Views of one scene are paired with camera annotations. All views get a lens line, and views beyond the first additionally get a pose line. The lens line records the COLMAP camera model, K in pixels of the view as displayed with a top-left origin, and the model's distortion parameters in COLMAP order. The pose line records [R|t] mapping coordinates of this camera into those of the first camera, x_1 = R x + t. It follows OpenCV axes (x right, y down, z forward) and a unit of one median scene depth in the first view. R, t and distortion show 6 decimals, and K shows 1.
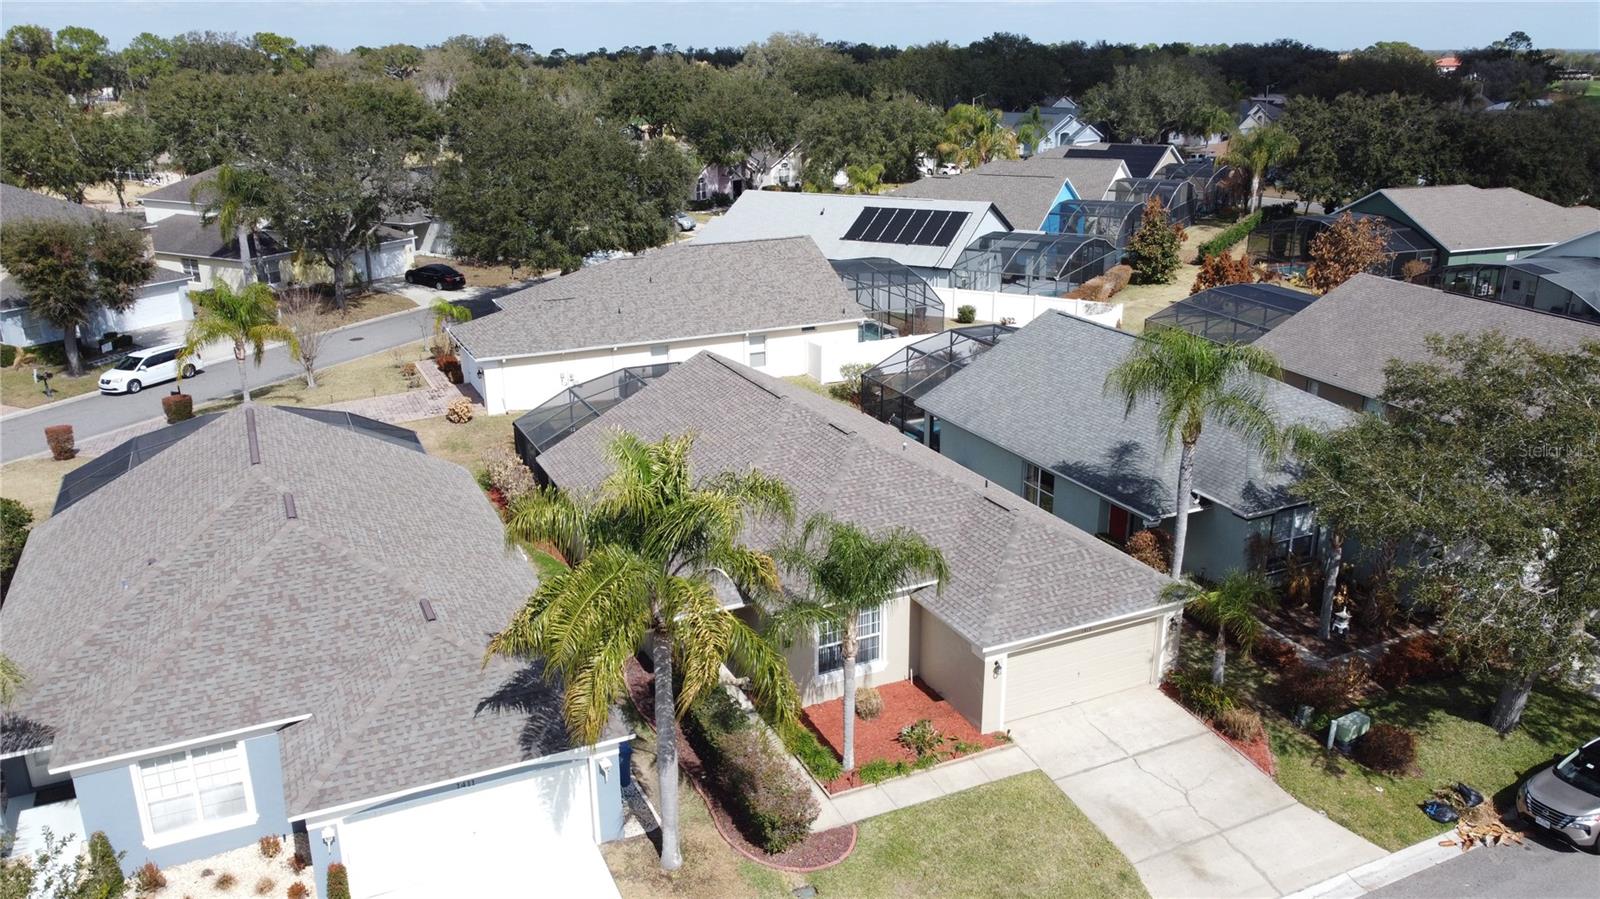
lens RADIAL K [[1210.9, 0, 800.0], [0, 1210.9, 449.5], [0, 0, 1]] dist [0.005525, -0.013683]
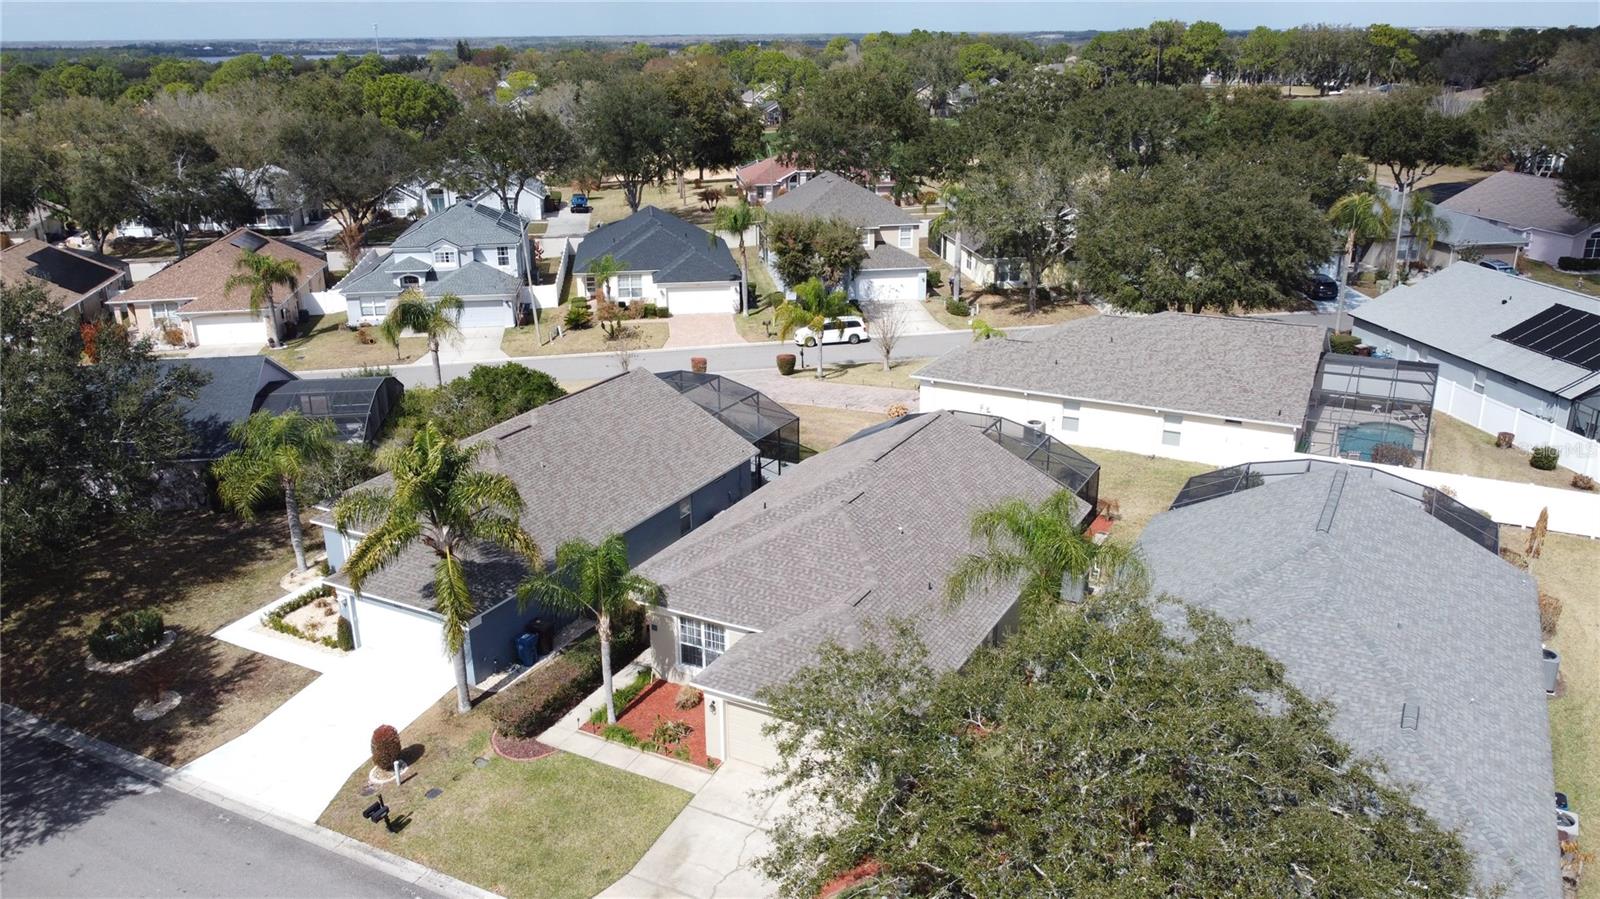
lens RADIAL K [[1210.9, 0, 800.0], [0, 1210.9, 449.5], [0, 0, 1]] dist [0.005525, -0.013683]
pose [[0.595706, 0.264148, -0.758525, 0.539158], [-0.245251, 0.959094, 0.141387, -0.131304], [0.764844, 0.101804, 0.636121, 0.134491]]
